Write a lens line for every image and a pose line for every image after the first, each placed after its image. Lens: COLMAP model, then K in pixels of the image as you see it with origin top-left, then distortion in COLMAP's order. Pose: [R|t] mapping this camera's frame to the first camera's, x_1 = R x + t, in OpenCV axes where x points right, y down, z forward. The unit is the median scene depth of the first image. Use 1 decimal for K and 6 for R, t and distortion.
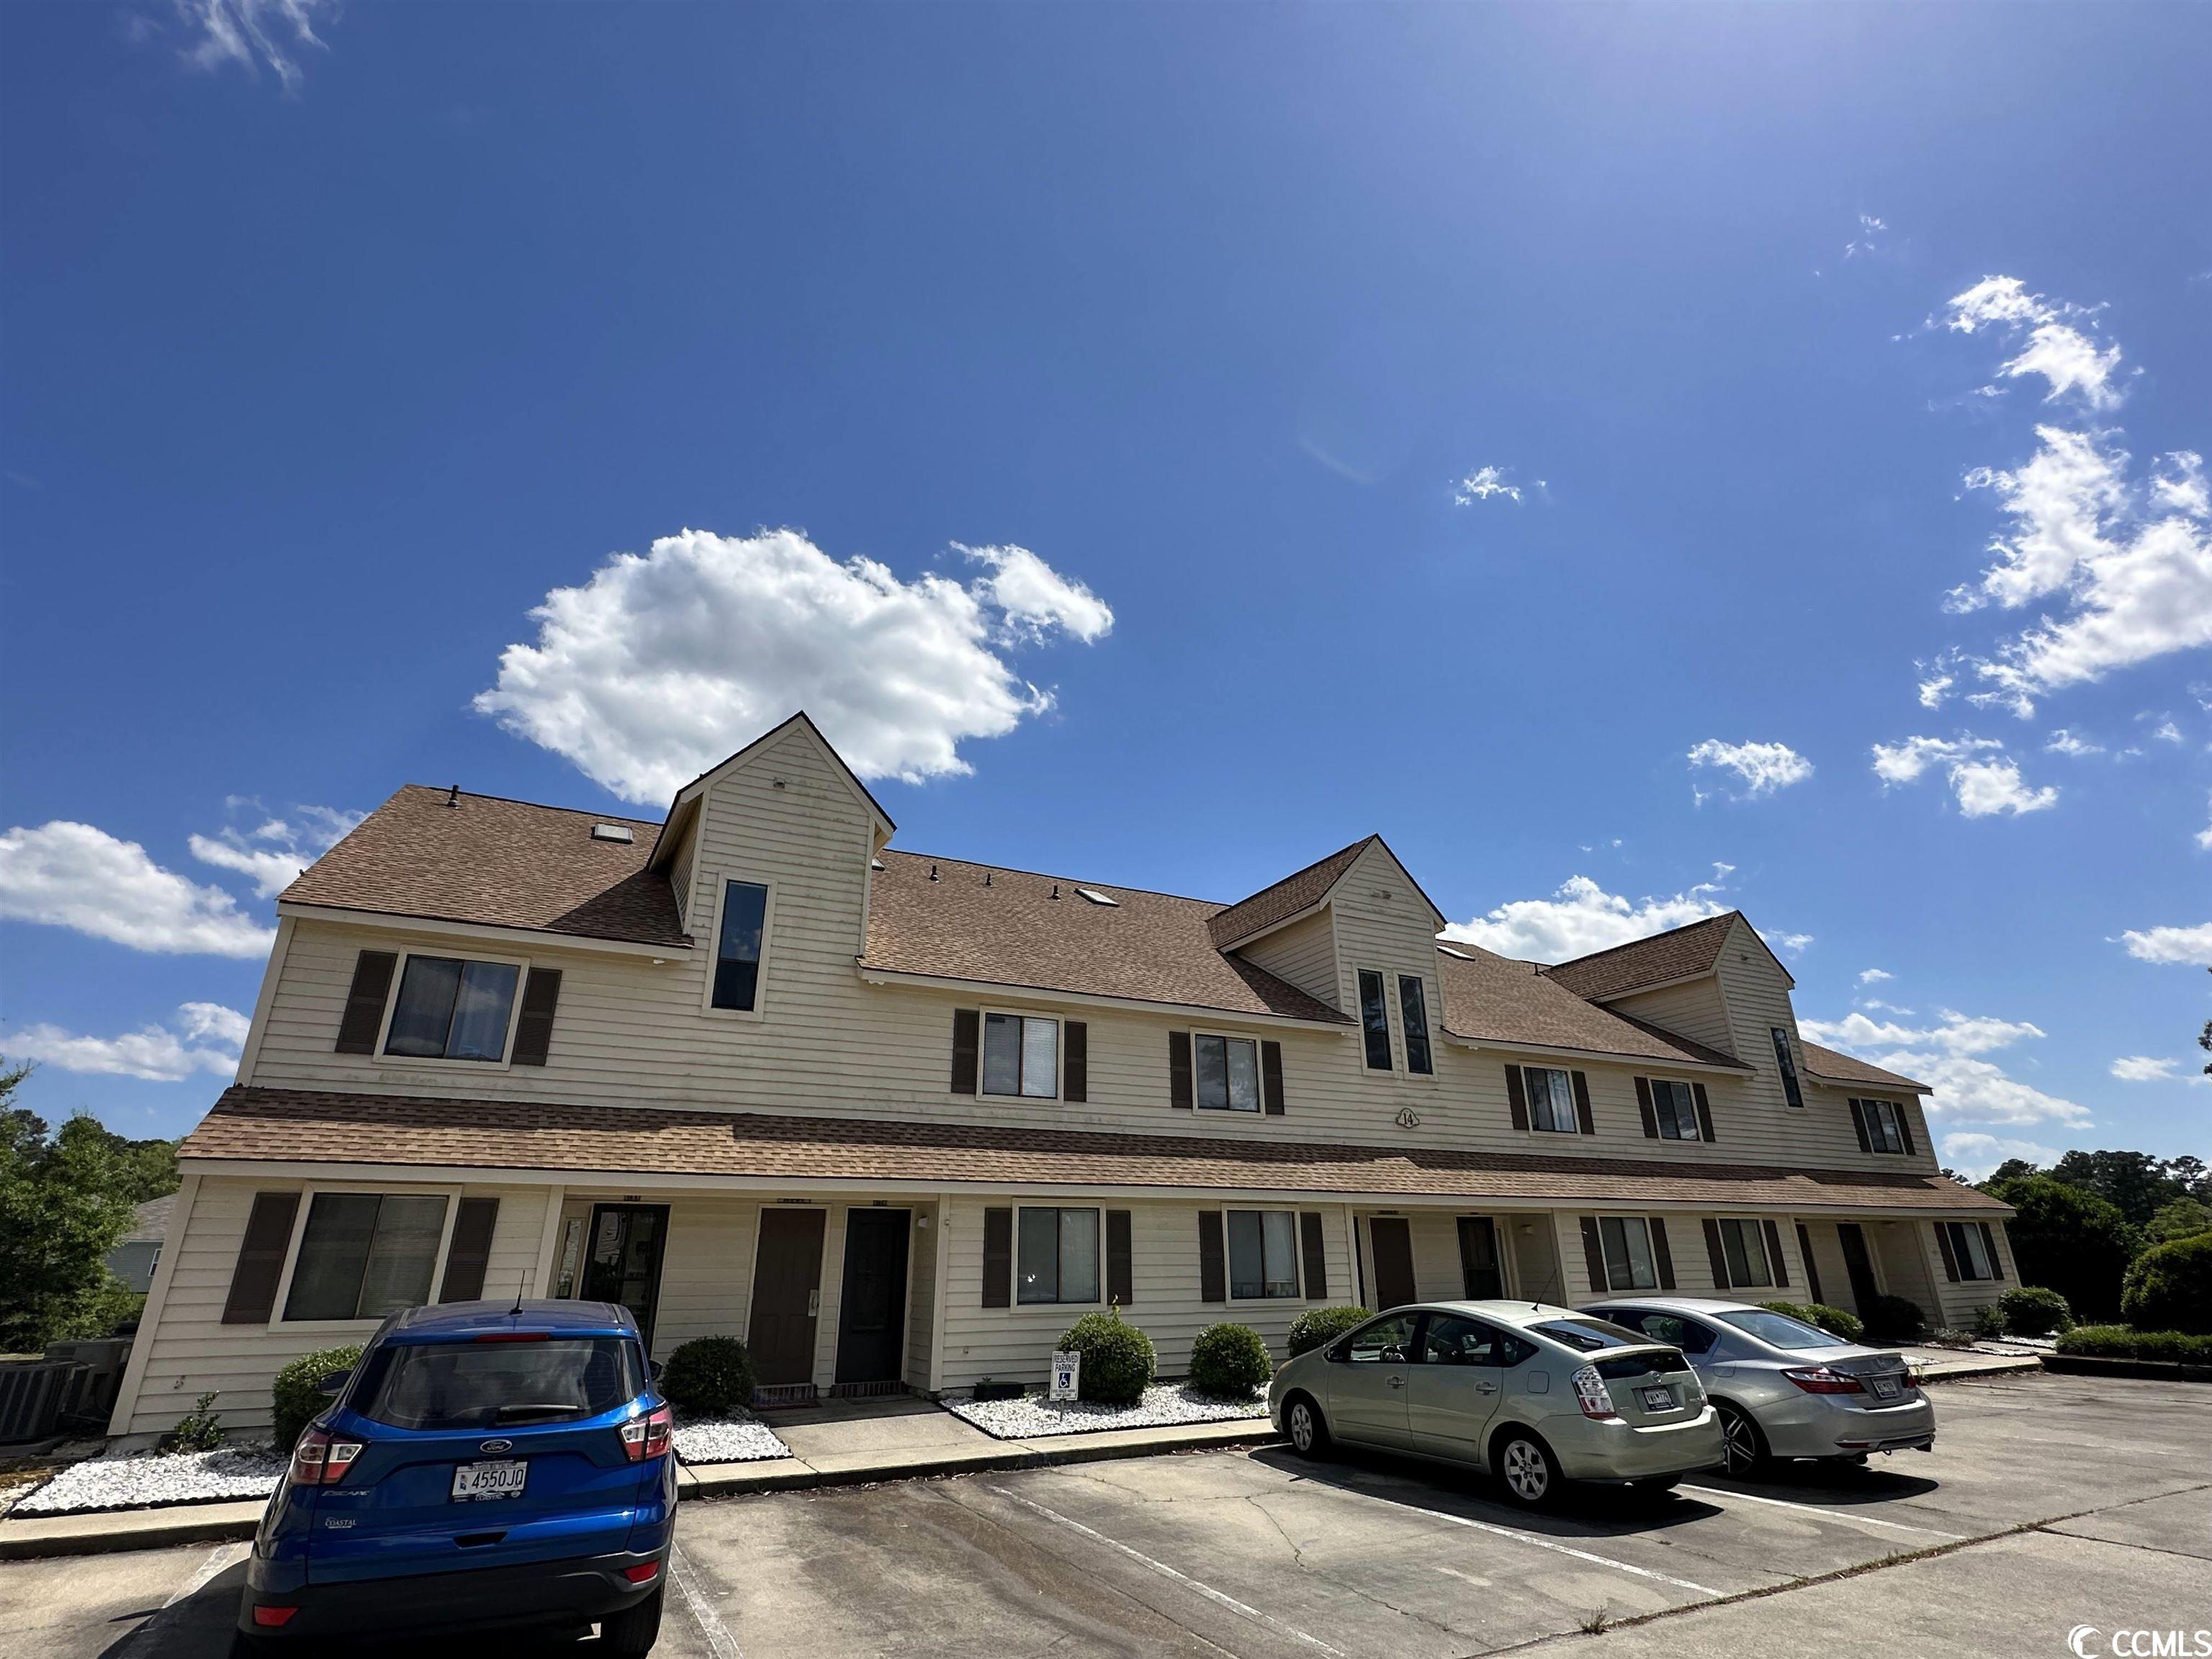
lens RADIAL K [[1078.8, 0, 1096.6], [0, 1078.8, 830.1], [0, 0, 1]] dist [-0.020735, 0.008632]
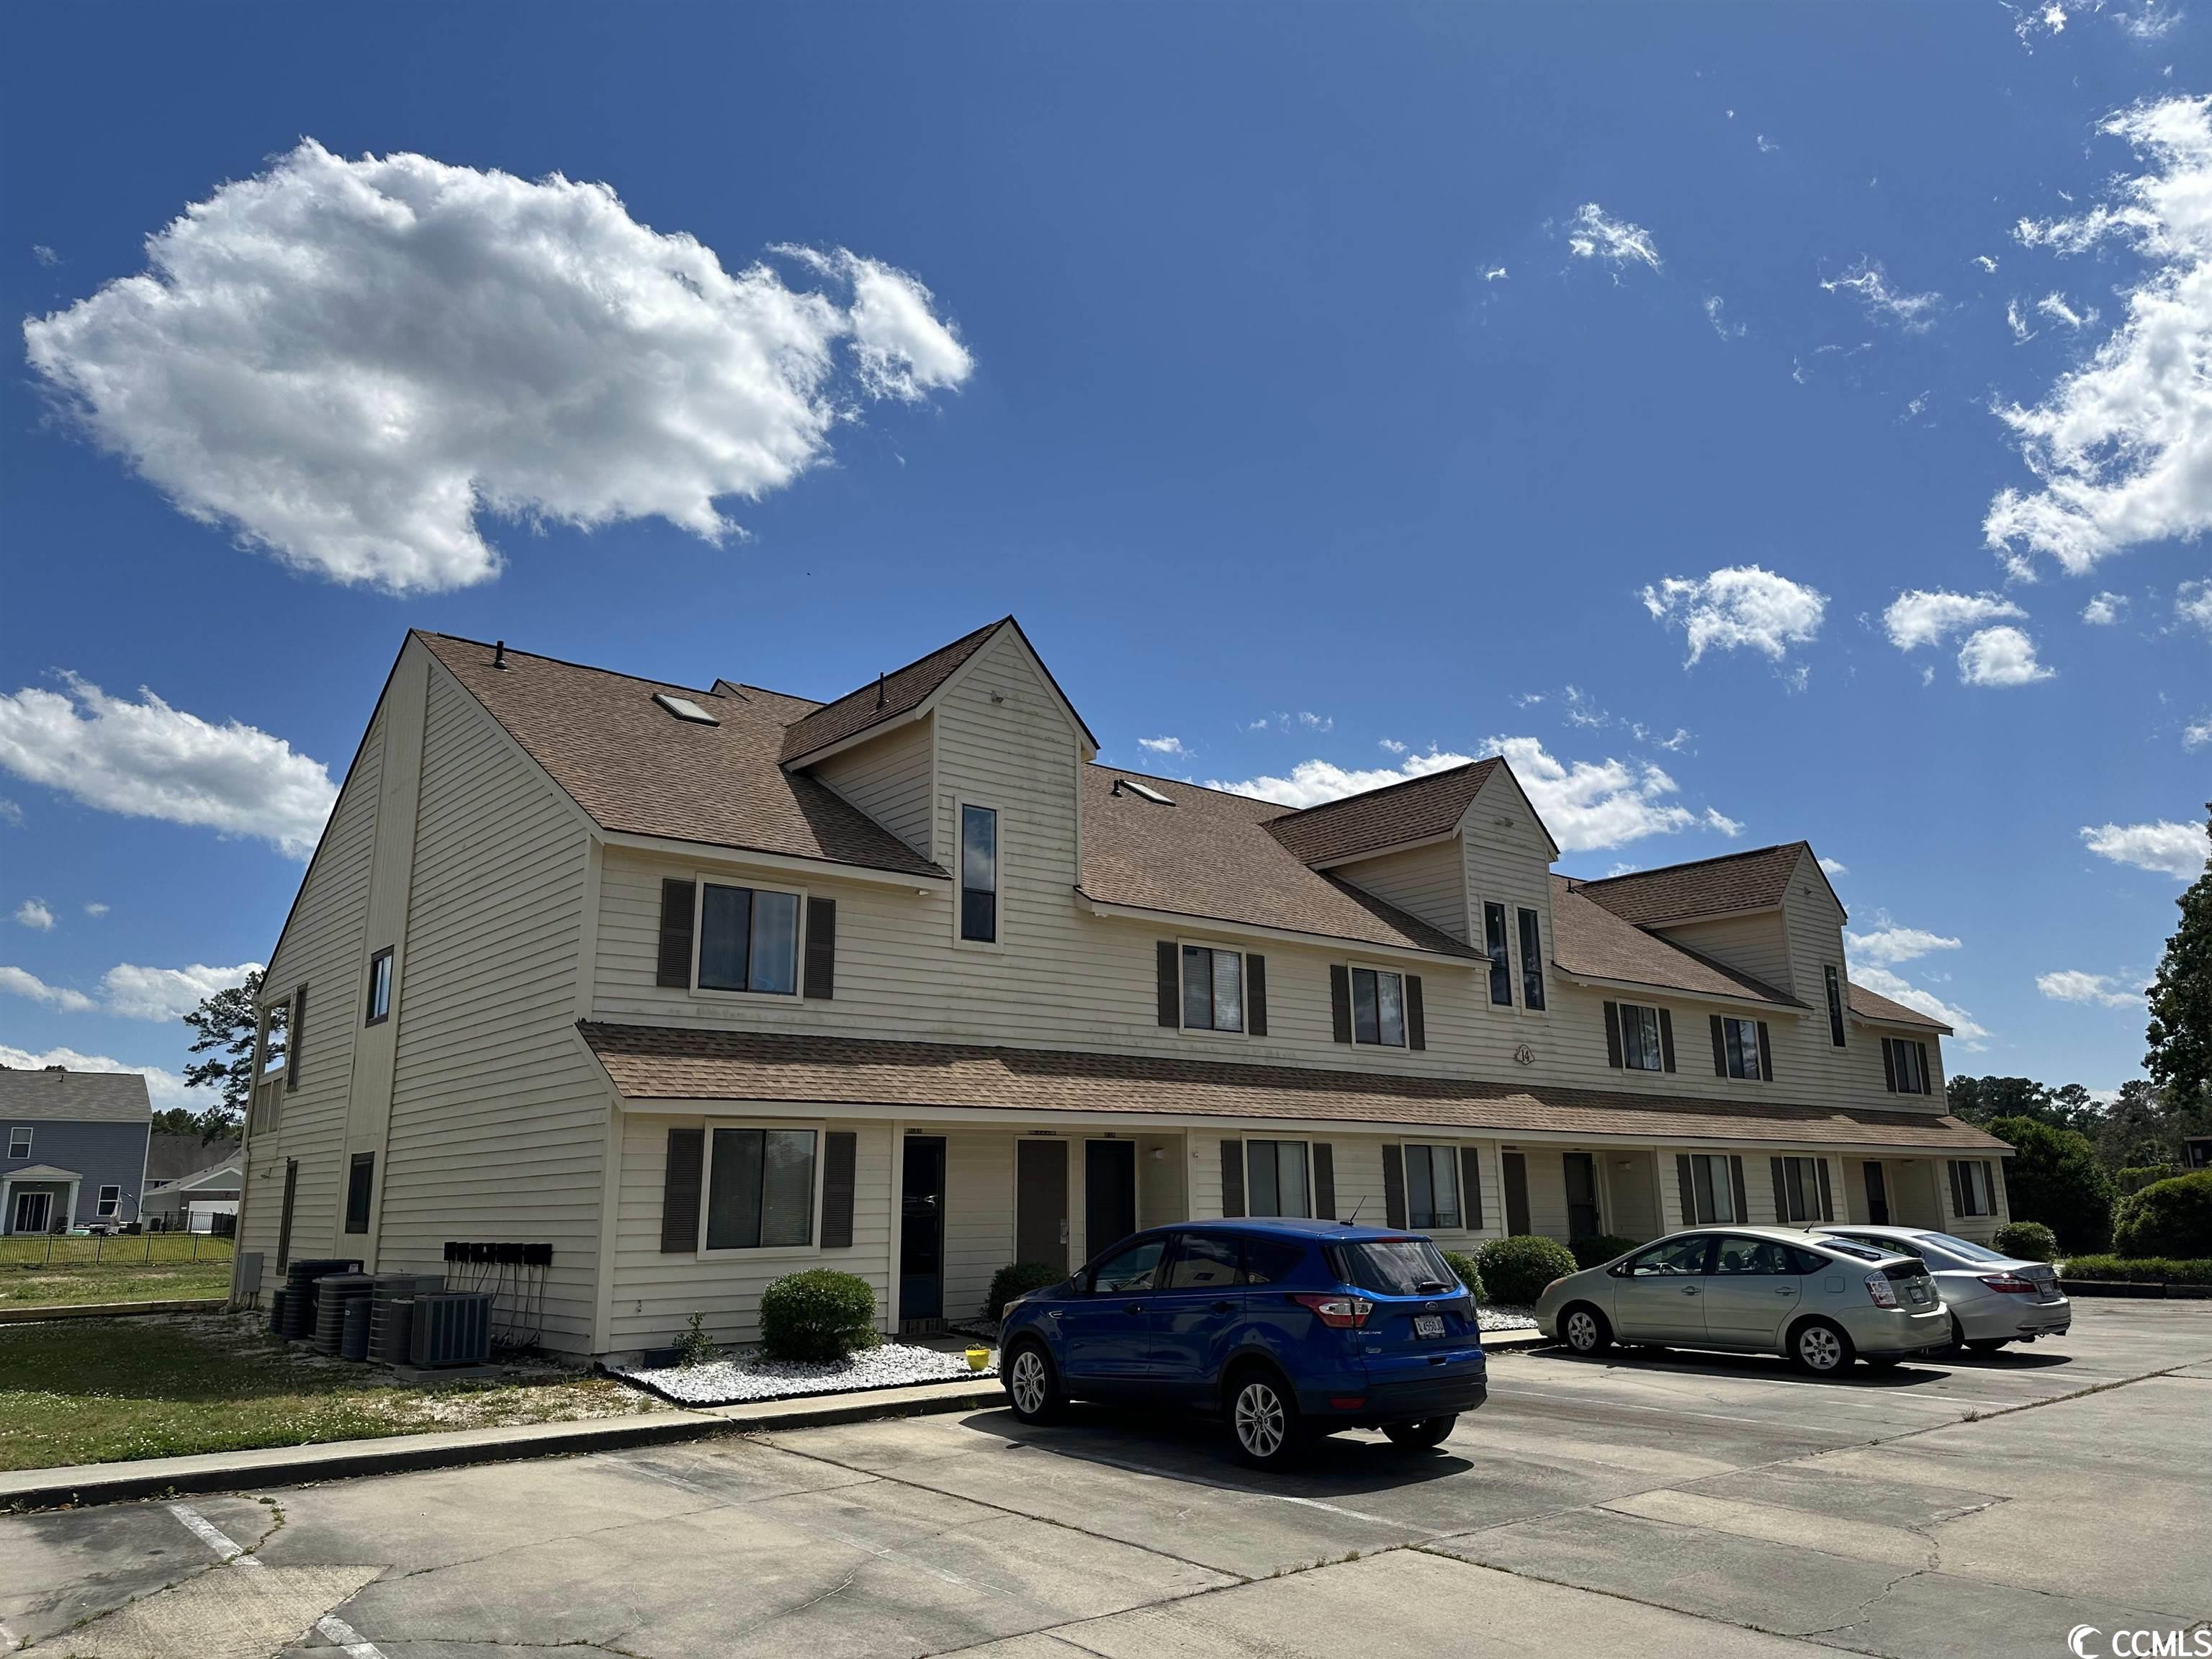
lens RADIAL K [[1520.2, 0, 1062.8], [0, 1520.2, 810.8], [0, 0, 1]] dist [0.039439, -0.042427]
pose [[0.978964, 0.050330, 0.197729, -0.489468], [-0.076574, 0.988890, 0.127406, -0.117470], [-0.189120, -0.139866, 0.971942, -0.297260]]
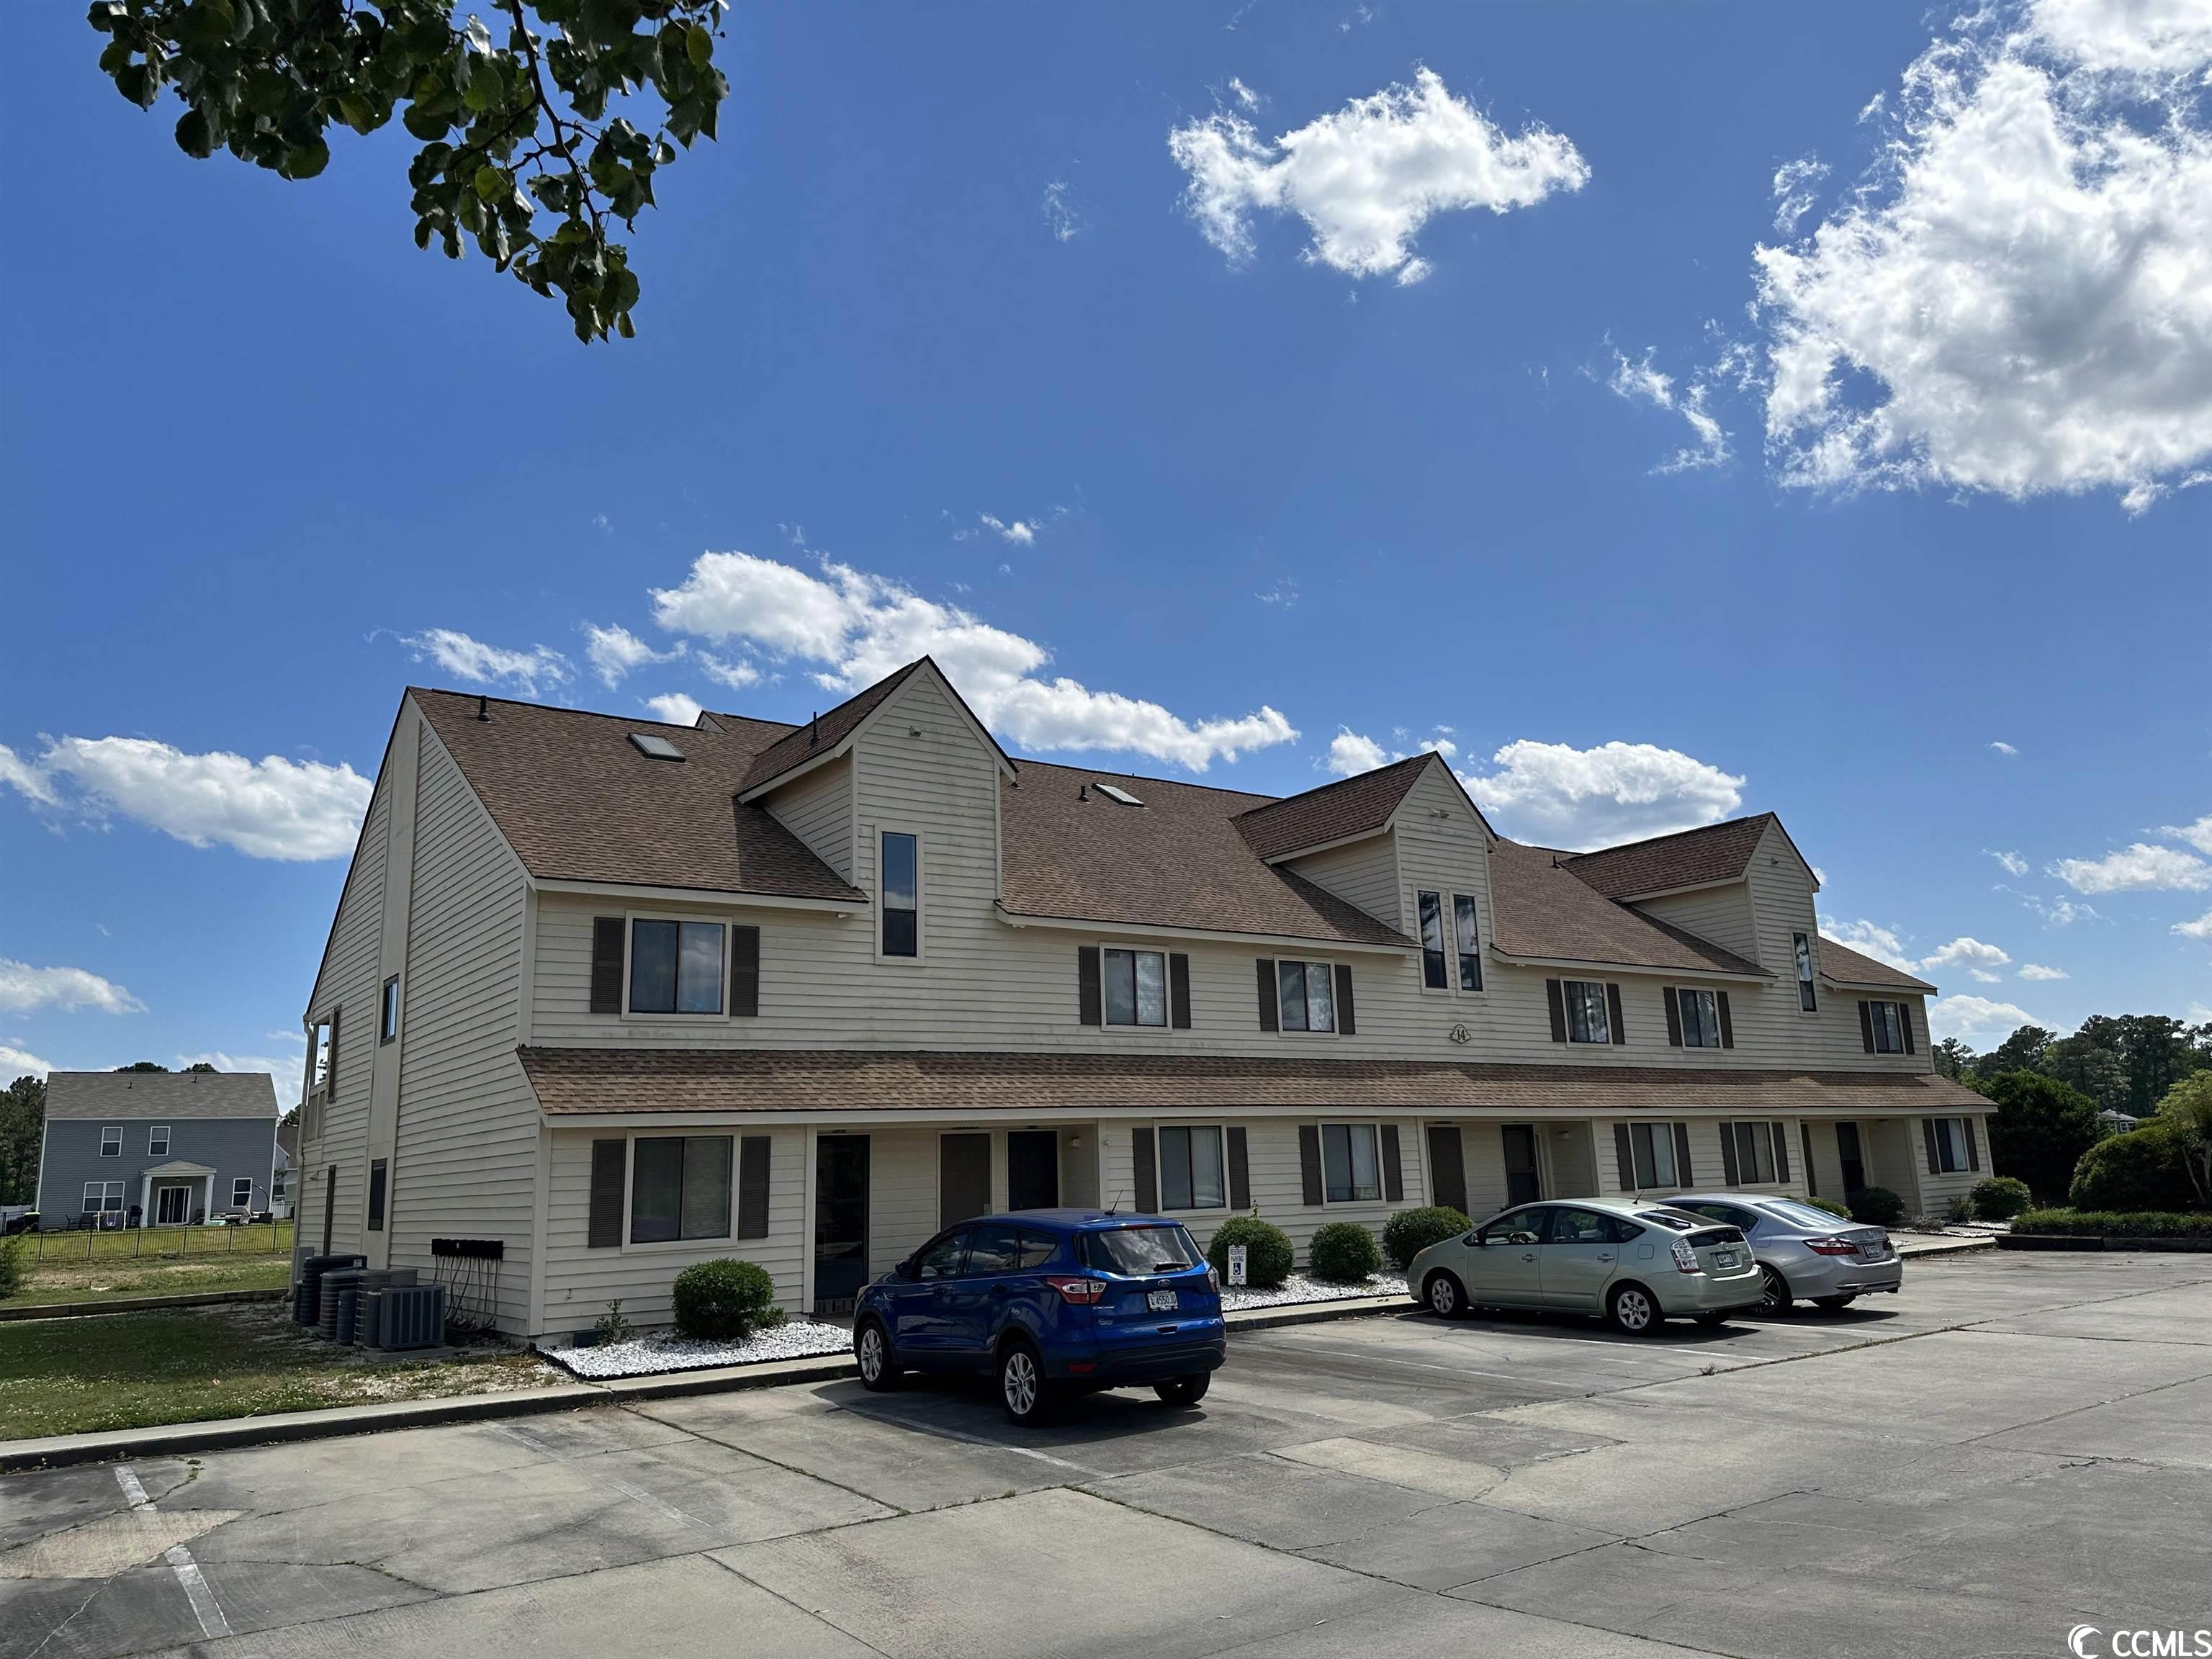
lens RADIAL K [[1520.2, 0, 1073.3], [0, 1520.2, 806.2], [0, 0, 1]] dist [0.039439, -0.042427]
pose [[0.991035, 0.006791, 0.133432, -0.334883], [-0.026842, 0.988464, 0.149056, -0.190889], [-0.130880, -0.151301, 0.979785, -0.436470]]
